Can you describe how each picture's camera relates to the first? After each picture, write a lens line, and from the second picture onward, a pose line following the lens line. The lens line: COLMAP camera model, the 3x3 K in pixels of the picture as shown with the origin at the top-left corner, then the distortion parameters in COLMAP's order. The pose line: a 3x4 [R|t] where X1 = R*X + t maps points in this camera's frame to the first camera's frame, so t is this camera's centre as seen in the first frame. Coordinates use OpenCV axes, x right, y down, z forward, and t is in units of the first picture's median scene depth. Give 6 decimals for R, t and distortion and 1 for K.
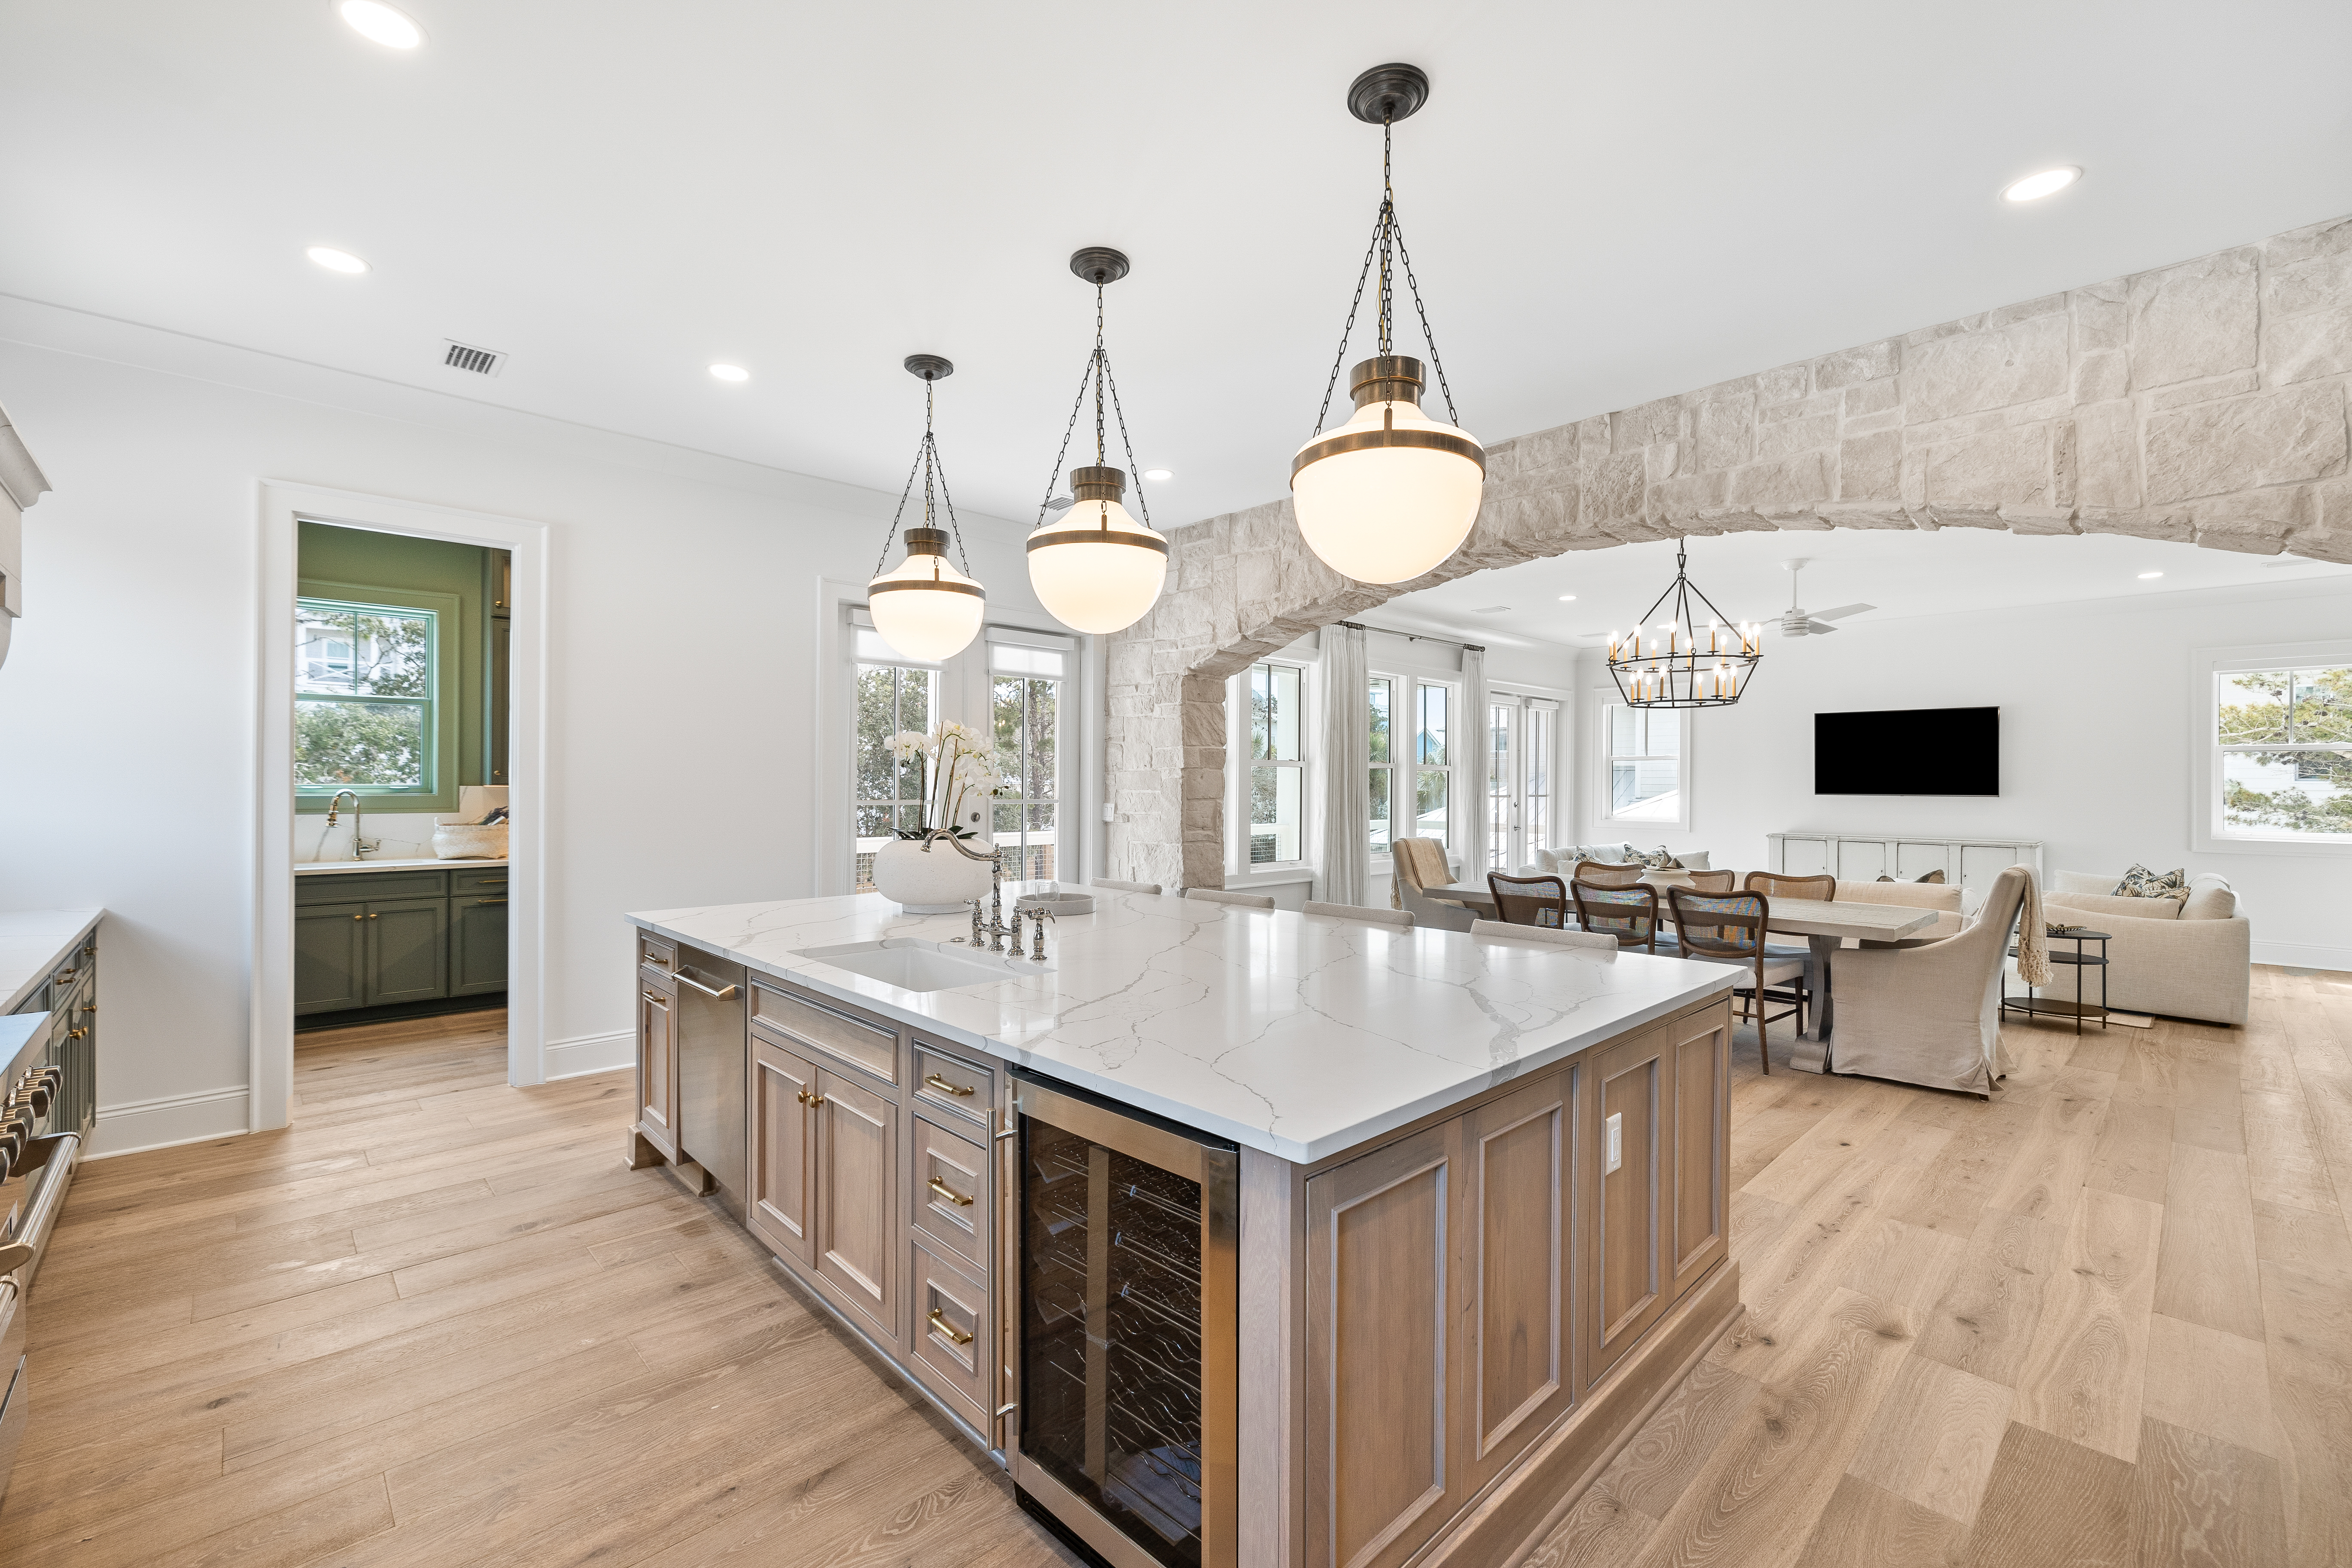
lens RADIAL K [[983.3, 0, 1176.9], [0, 983.3, 782.8], [0, 0, 1]] dist [-0.001301, -0.000127]
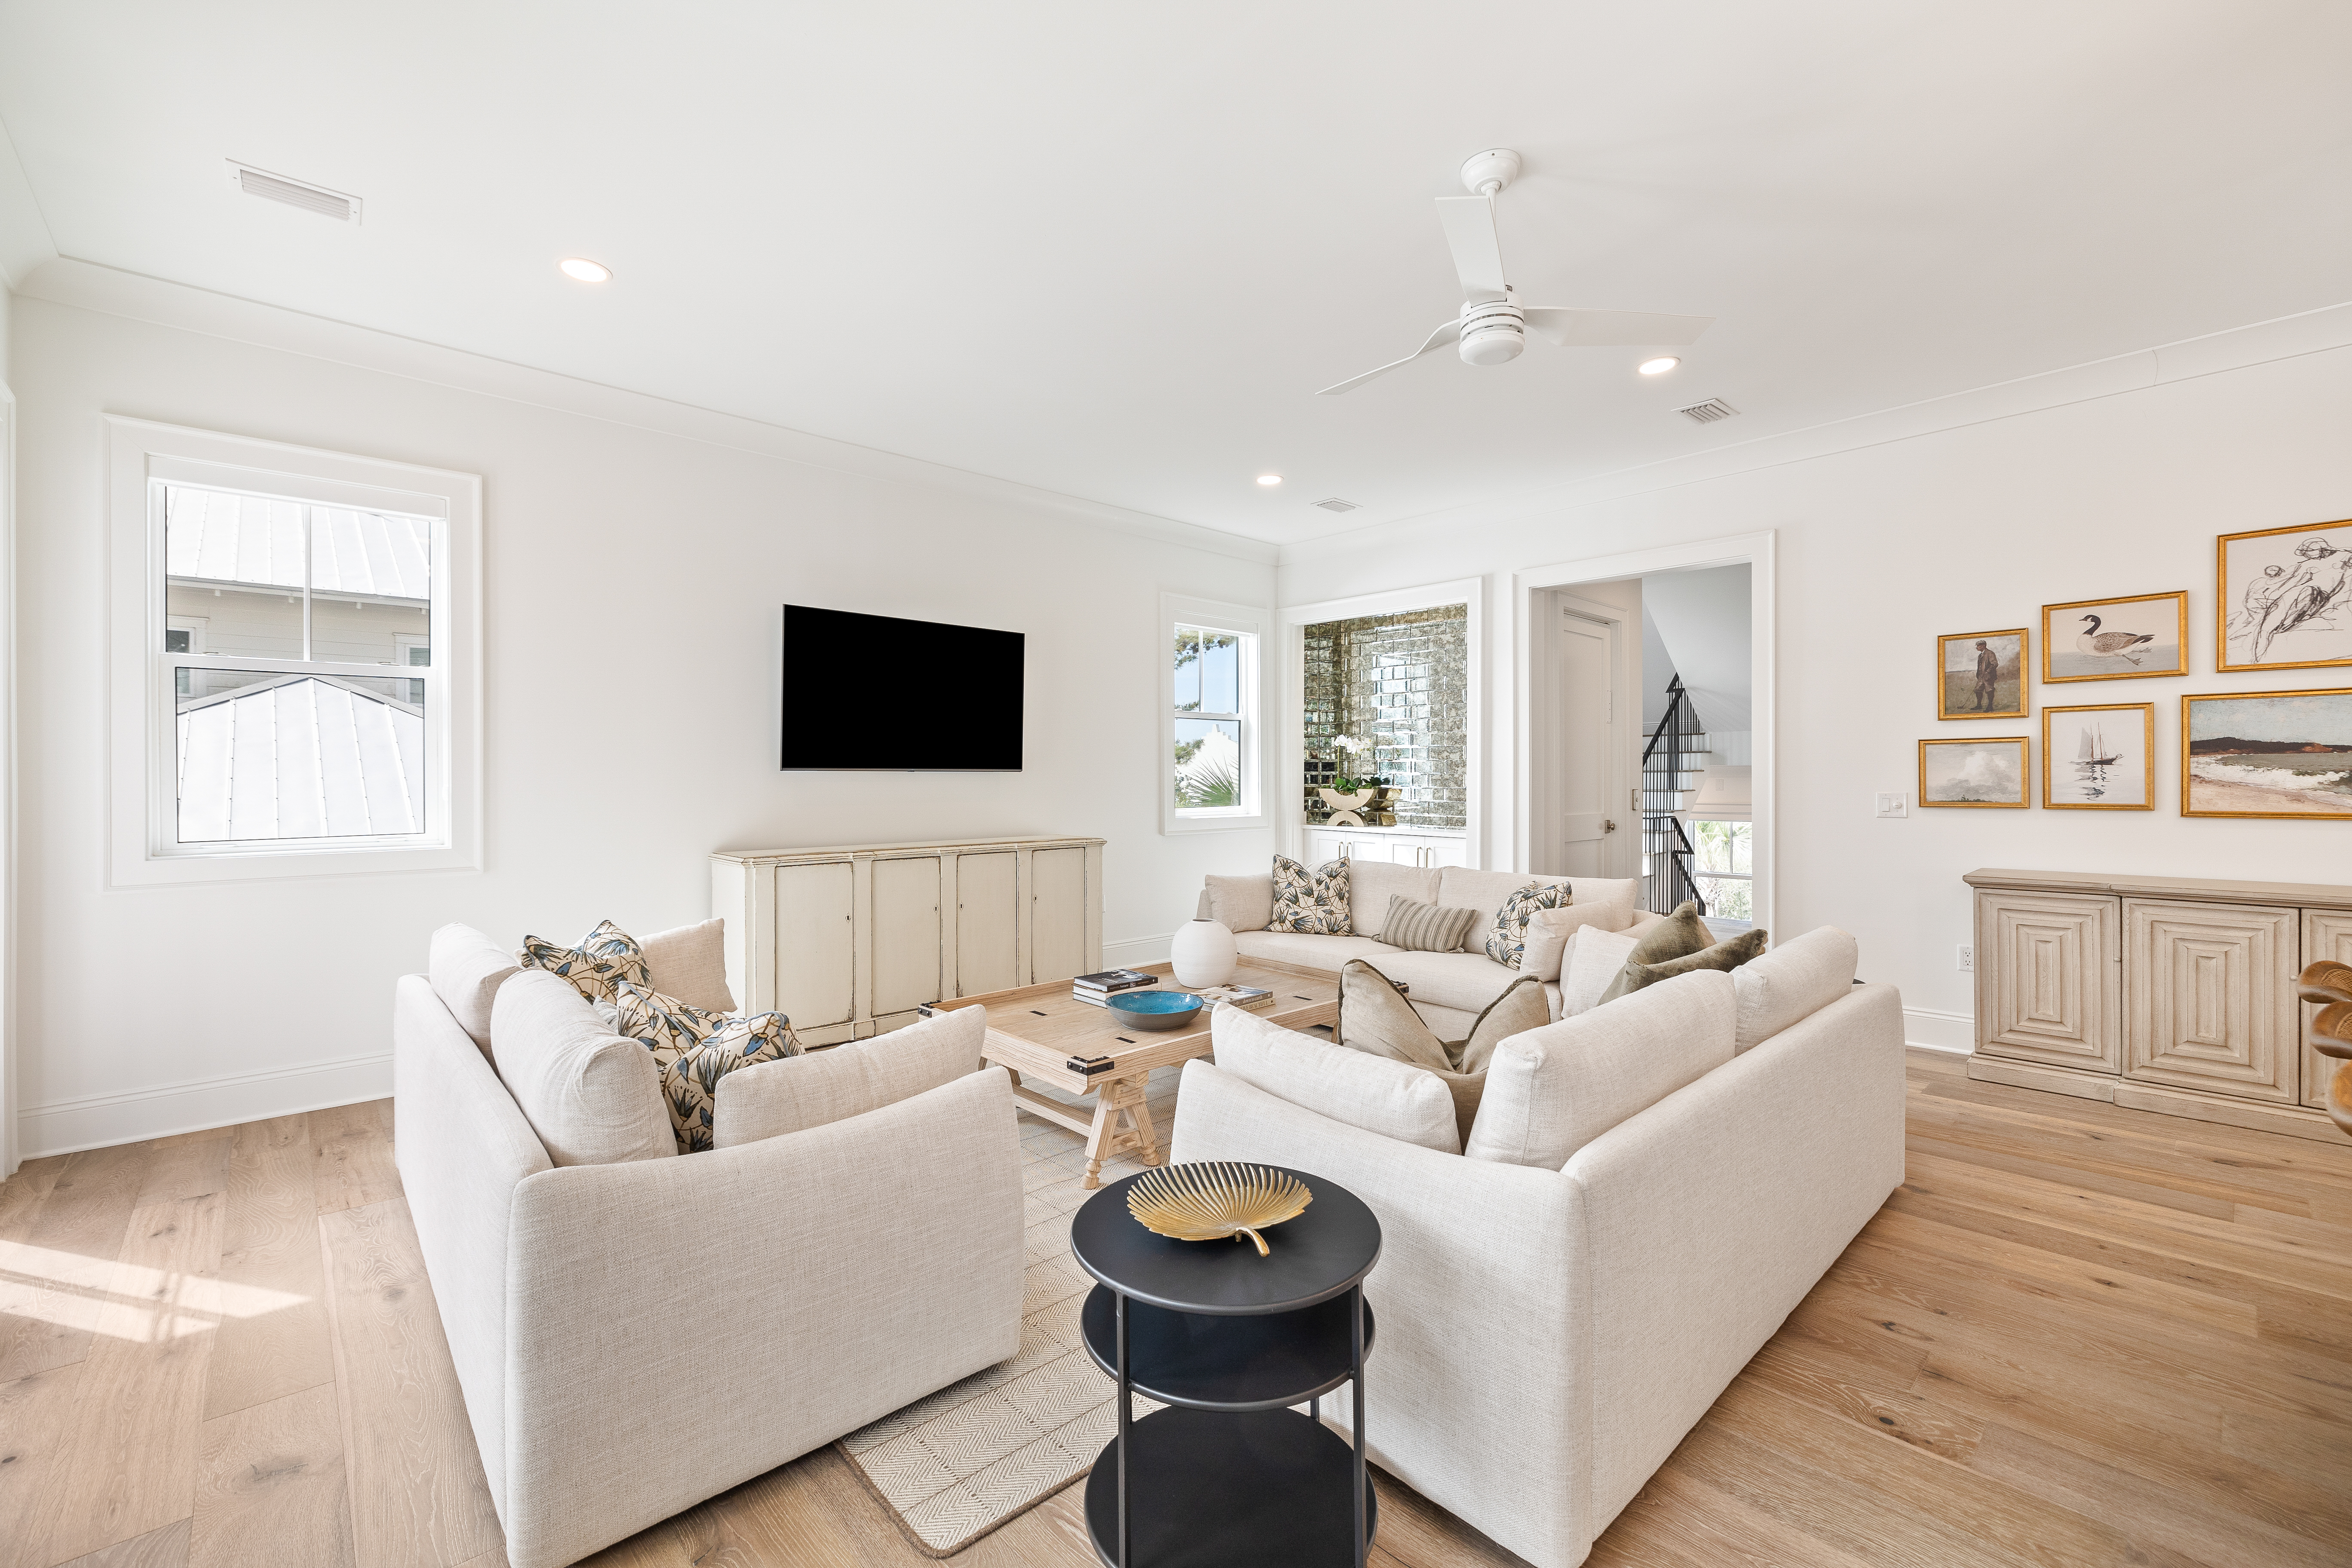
lens RADIAL K [[983.3, 0, 1169.7], [0, 983.3, 780.8], [0, 0, 1]] dist [-0.001301, -0.000127]
pose [[0.018036, -0.010424, 0.999783, 0.408037], [-0.000568, 0.999945, 0.010435, 0.030172], [-0.999837, -0.000756, 0.018029, 2.002181]]
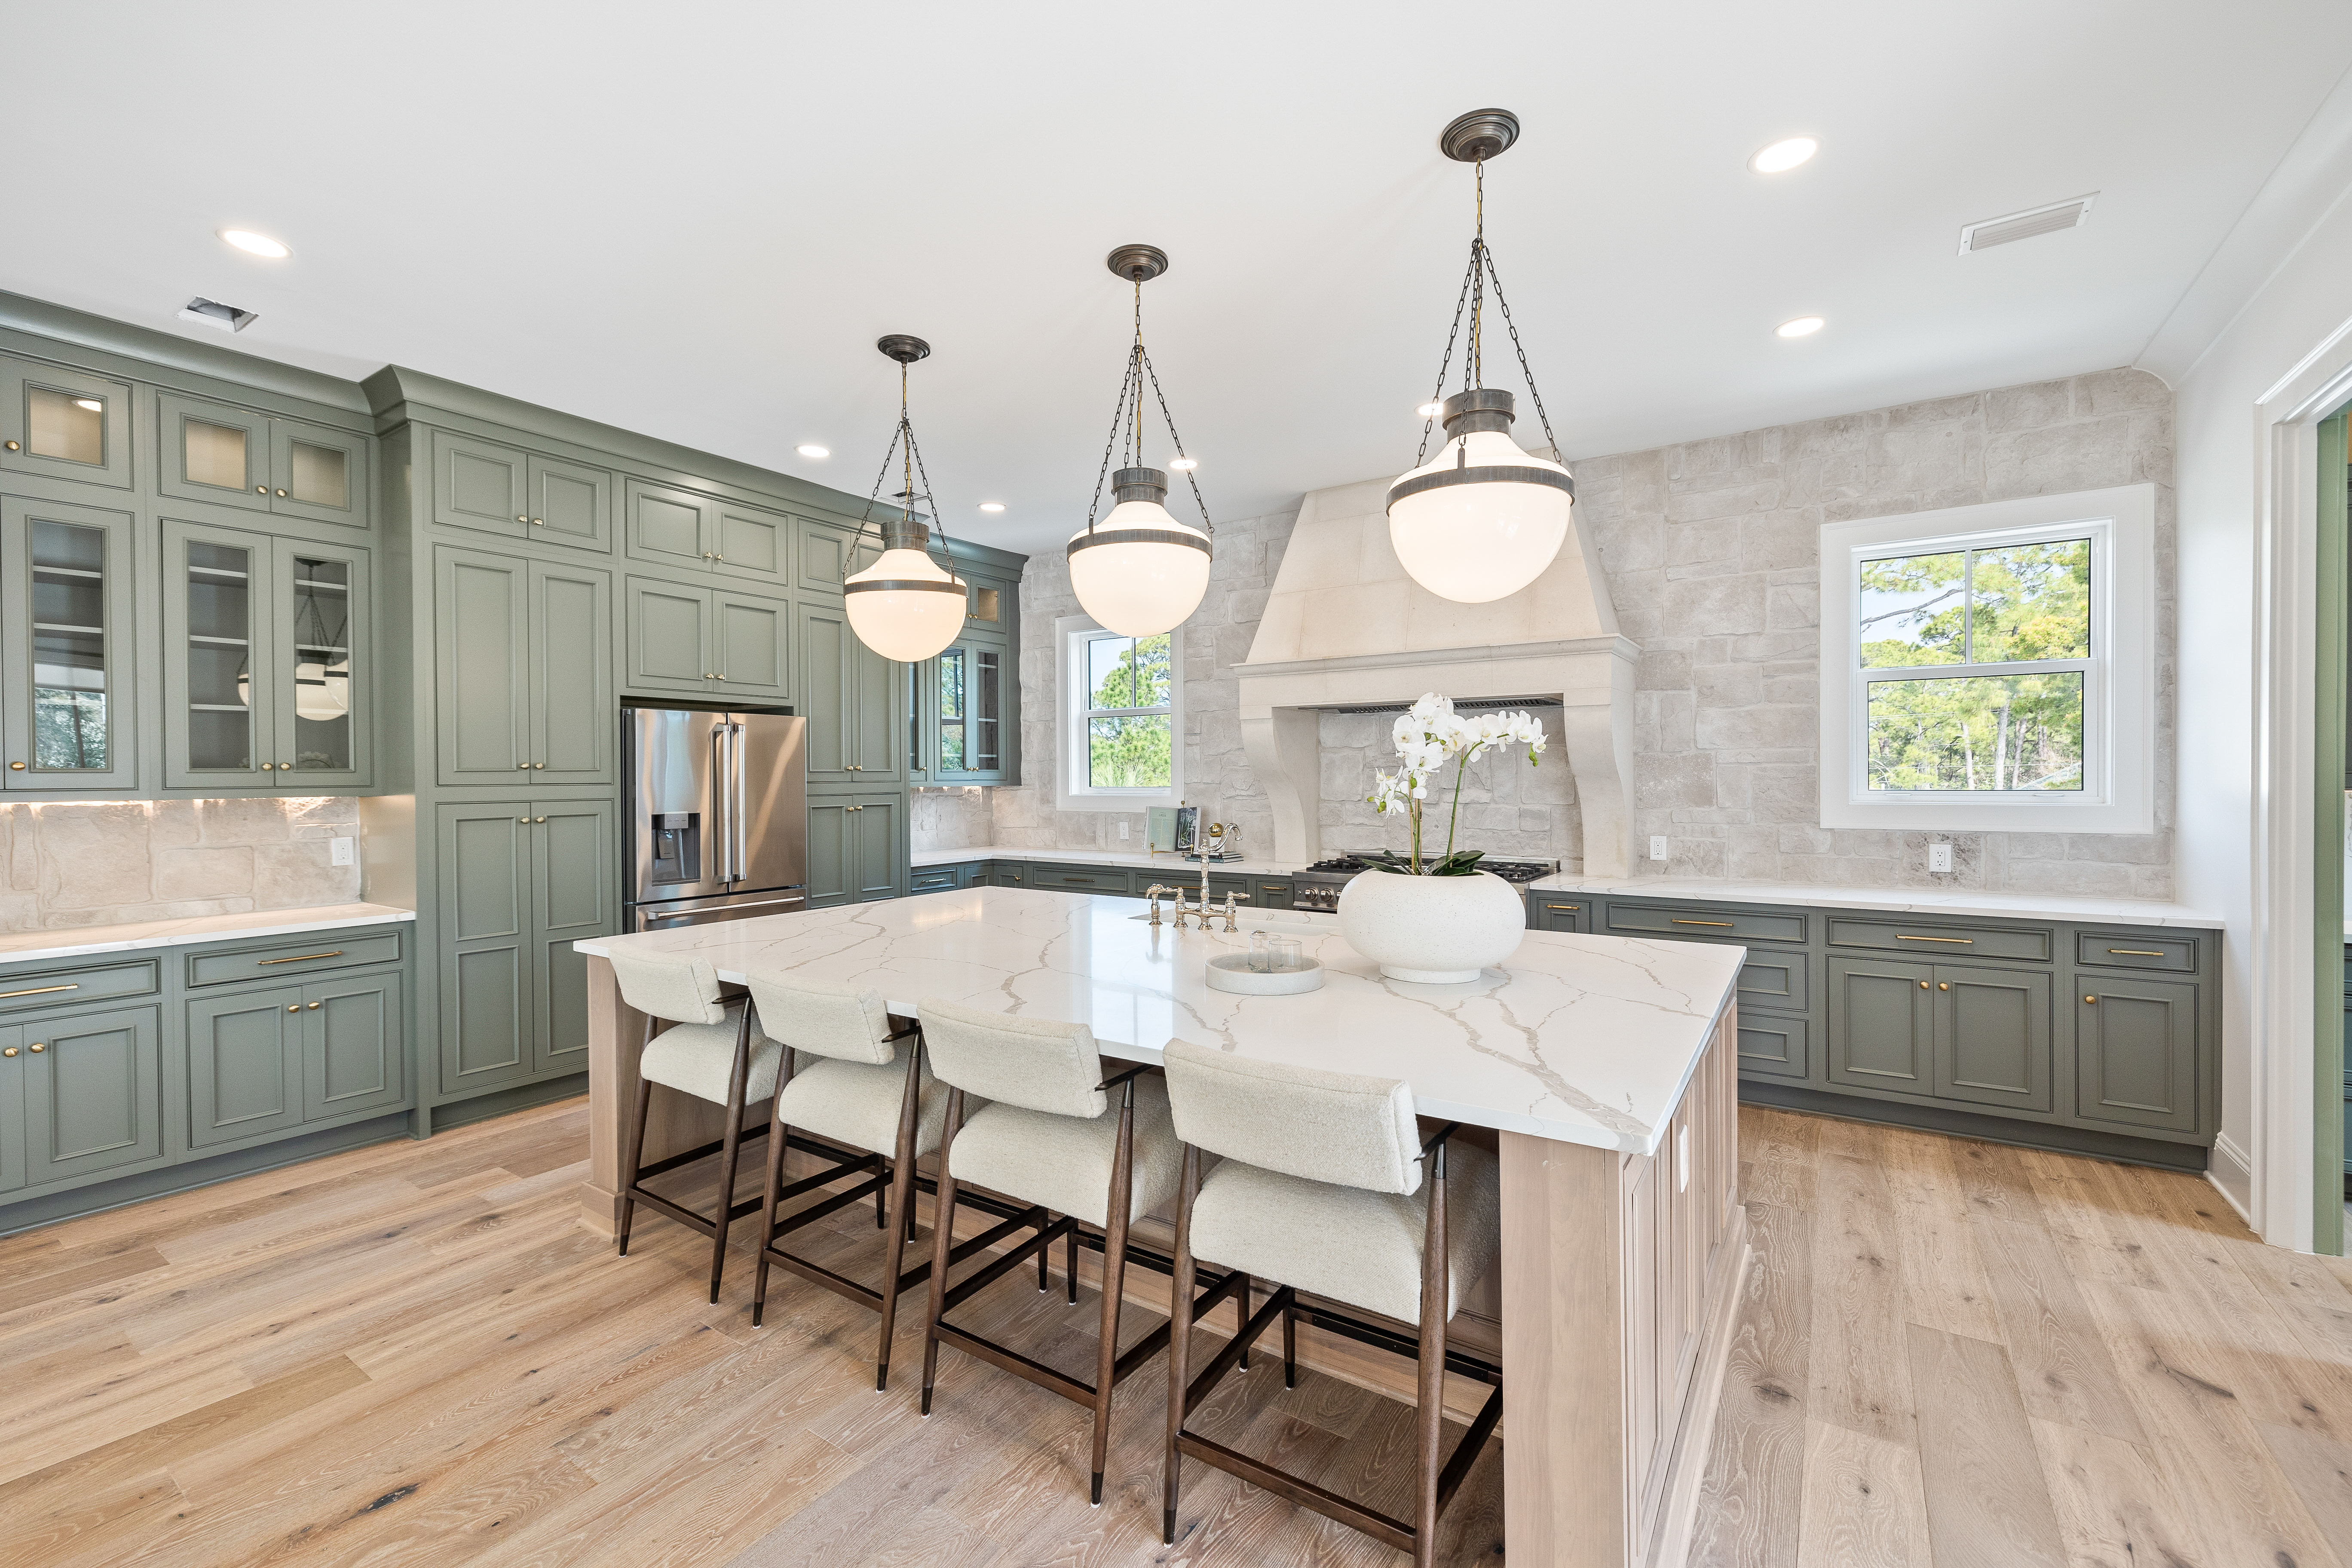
lens RADIAL K [[983.3, 0, 1176.2], [0, 983.3, 785.9], [0, 0, 1]] dist [-0.001301, -0.000127]
pose [[-0.976939, 0.002892, -0.213497, 0.073177], [0.001465, 0.999976, 0.006841, -0.008601], [0.213512, 0.006370, -0.976920, 1.532337]]
